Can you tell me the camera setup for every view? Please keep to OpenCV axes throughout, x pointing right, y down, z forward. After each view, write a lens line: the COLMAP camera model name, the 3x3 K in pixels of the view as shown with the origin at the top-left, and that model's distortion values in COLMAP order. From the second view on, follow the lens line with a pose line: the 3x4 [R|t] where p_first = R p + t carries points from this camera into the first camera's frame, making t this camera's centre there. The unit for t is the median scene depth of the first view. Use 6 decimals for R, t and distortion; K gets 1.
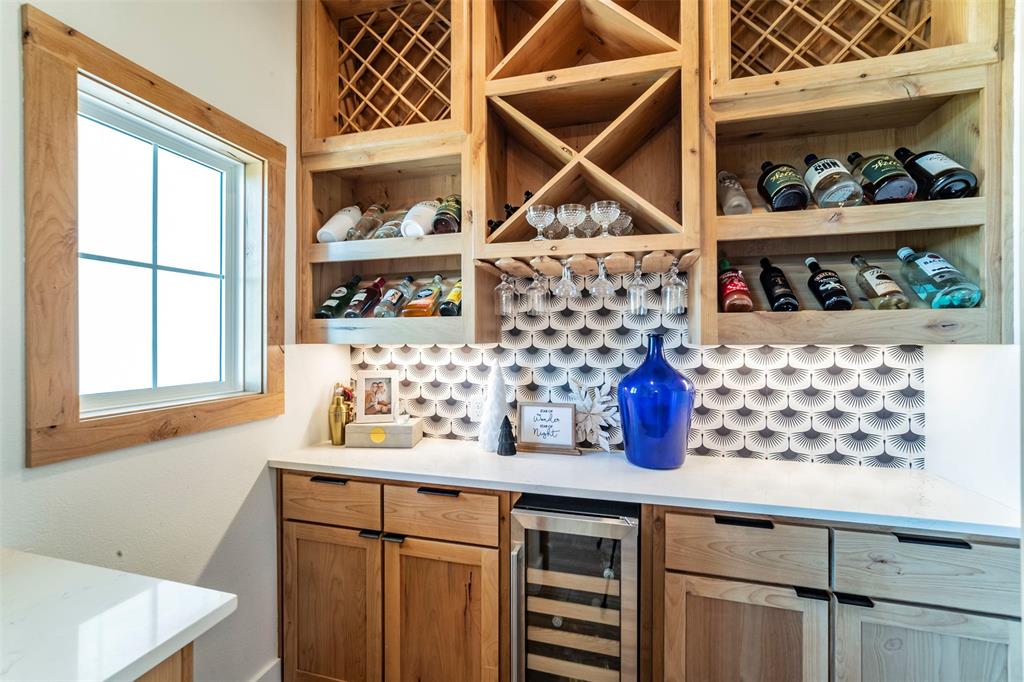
lens RADIAL K [[469.5, 0, 507.5], [0, 469.5, 343.3], [0, 0, 1]] dist [-0.001053, -0.000177]
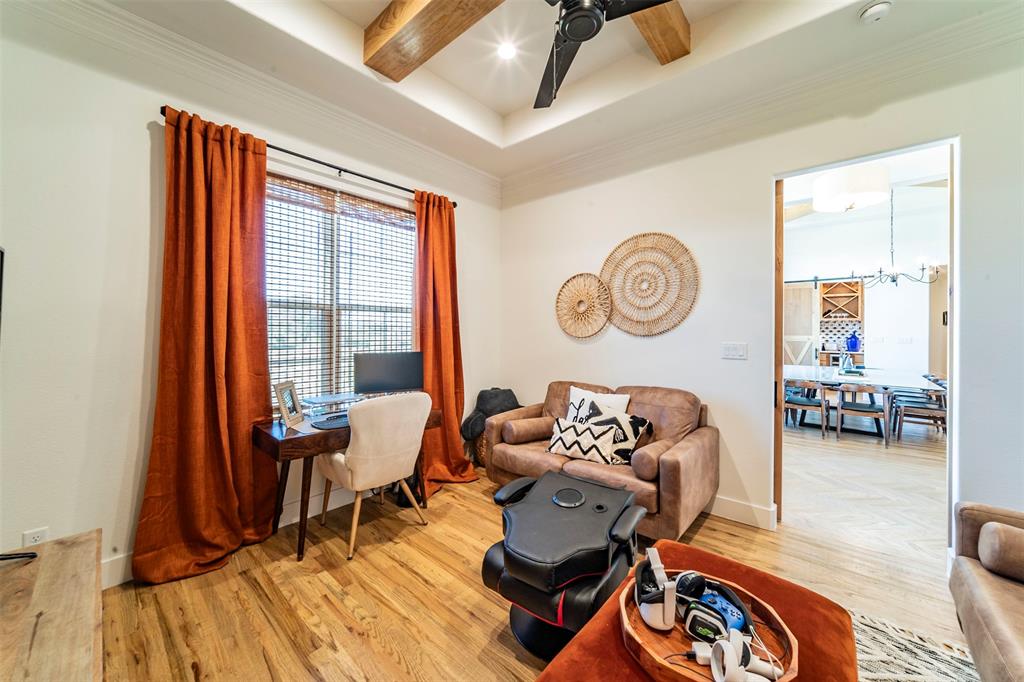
lens RADIAL K [[372.1, 0, 514.7], [0, 372.1, 335.6], [0, 0, 1]] dist [0.002300, 0.000703]
pose [[0.902591, 0.007377, -0.430437, -1.573176], [-0.006690, 0.999973, 0.003110, 0.046549], [0.430448, 0.000073, 0.902615, -5.250257]]
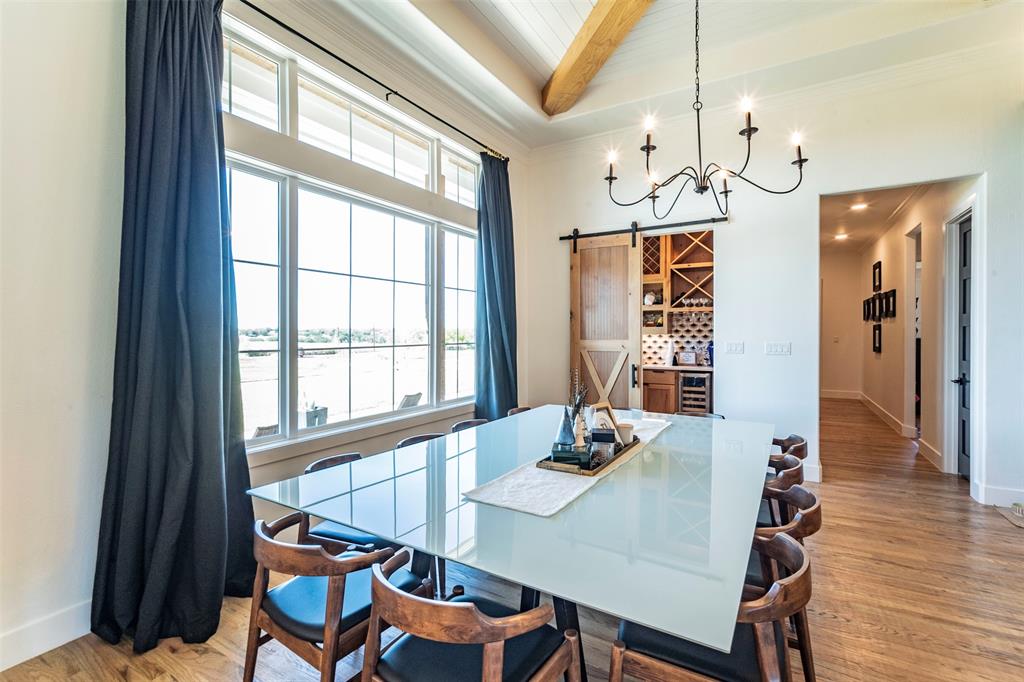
lens RADIAL K [[469.5, 0, 510.6], [0, 469.5, 332.0], [0, 0, 1]] dist [-0.001053, -0.000177]
pose [[0.966471, 0.000449, -0.256777, -0.286113], [-0.002022, 0.999981, -0.005863, 0.007048], [0.256769, 0.006185, 0.966453, -2.675853]]
